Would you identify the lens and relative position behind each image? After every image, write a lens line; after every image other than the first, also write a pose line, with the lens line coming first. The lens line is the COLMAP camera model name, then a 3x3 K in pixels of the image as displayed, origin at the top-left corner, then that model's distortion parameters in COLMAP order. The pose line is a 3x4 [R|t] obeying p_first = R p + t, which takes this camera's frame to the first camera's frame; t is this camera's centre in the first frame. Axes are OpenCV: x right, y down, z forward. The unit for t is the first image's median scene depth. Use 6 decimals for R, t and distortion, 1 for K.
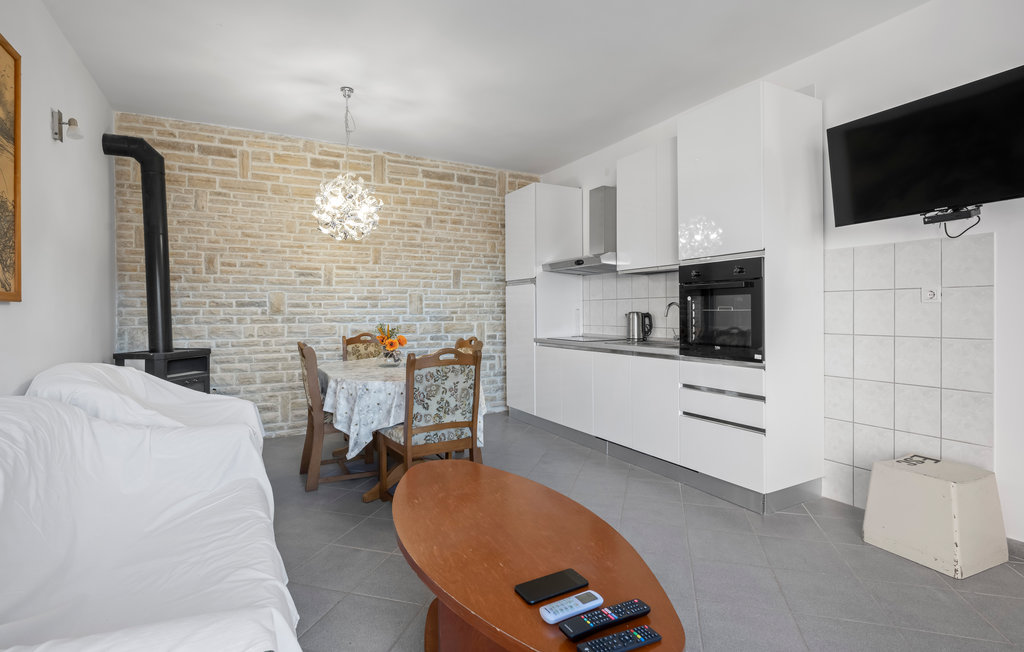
lens RADIAL K [[512.4, 0, 513.7], [0, 512.4, 314.7], [0, 0, 1]] dist [0.001516, 0.000140]
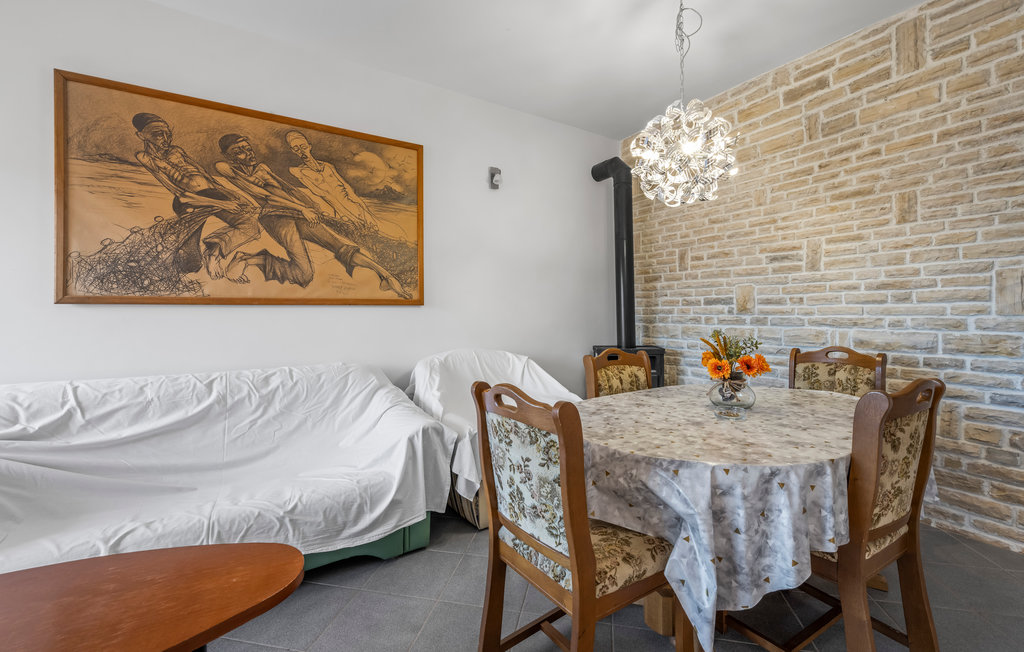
lens RADIAL K [[436.9, 0, 513.6], [0, 436.9, 311.8], [0, 0, 1]] dist [0.000217, 0.000021]
pose [[0.063114, 0.002309, -0.998004, 0.188131], [-0.000762, 0.999997, 0.002266, -0.004592], [0.998006, 0.000617, 0.063116, 0.604999]]
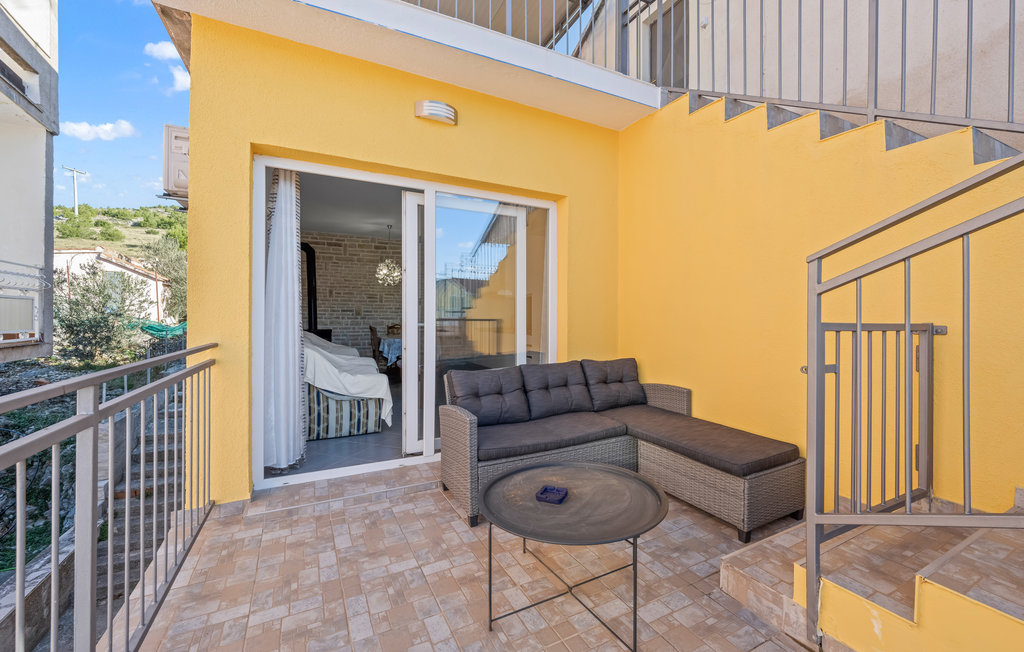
lens RADIAL K [[407.1, 0, 508.6], [0, 407.1, 319.7], [0, 0, 1]] dist [-0.000075, 0.000152]
pose [[0.999146, 0.009735, -0.040164, 0.269060], [-0.009871, 0.999946, -0.003199, 0.018120], [0.040131, 0.003592, 0.999188, -0.760474]]
